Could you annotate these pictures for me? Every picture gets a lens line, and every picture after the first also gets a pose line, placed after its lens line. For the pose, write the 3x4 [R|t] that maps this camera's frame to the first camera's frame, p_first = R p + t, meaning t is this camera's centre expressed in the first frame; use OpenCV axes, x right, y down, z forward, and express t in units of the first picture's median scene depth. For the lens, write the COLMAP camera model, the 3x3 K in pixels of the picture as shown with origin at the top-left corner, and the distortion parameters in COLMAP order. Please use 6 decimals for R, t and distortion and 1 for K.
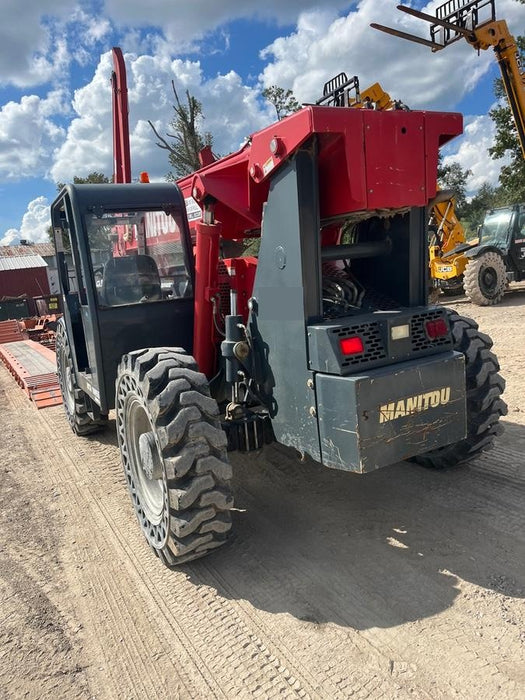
lens RADIAL K [[521.7, 0, 262.5], [0, 521.7, 350.0], [0, 0, 1]] dist [0.090844, -0.101097]
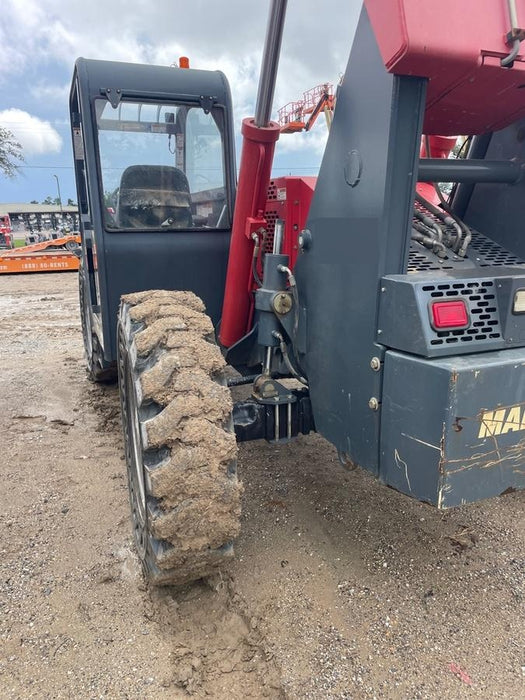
lens RADIAL K [[544.3, 0, 271.1], [0, 544.3, 351.7], [0, 0, 1]] dist [0.061684, -0.002396]
pose [[0.991053, 0.113837, -0.069675, 0.006285], [-0.107644, 0.990377, 0.086982, 0.002888], [0.078906, -0.078704, 0.993770, 0.305528]]
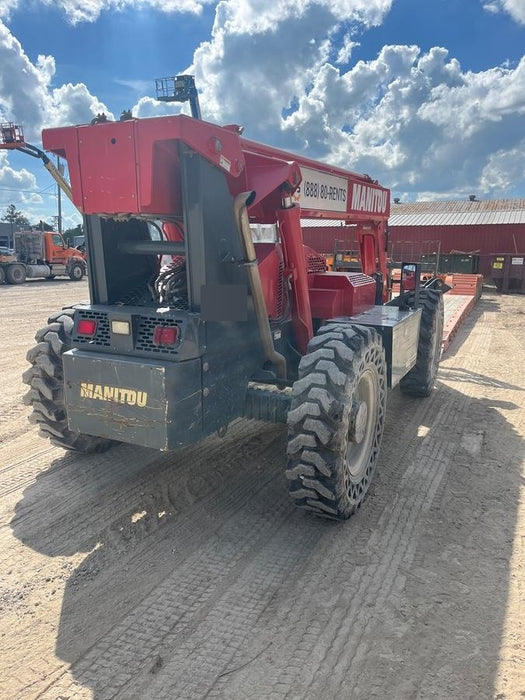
lens RADIAL K [[544.3, 0, 271.1], [0, 544.3, 351.7], [0, 0, 1]] dist [0.061684, -0.002396]
pose [[0.564527, 0.268929, -0.780376, 1.343142], [-0.200007, 0.961828, 0.186774, -0.261417], [0.800816, 0.050642, 0.596766, 0.576802]]
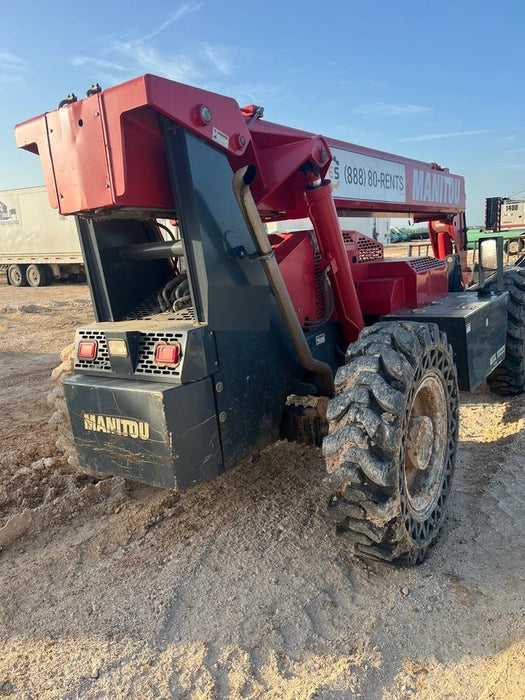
lens RADIAL K [[521.7, 0, 262.5], [0, 521.7, 350.0], [0, 0, 1]] dist [0.090844, -0.101097]
pose [[0.440731, 0.221172, -0.869965, 1.191332], [-0.099785, 0.975235, 0.197383, -0.240101], [0.892076, -0.000183, 0.451886, 0.808658]]
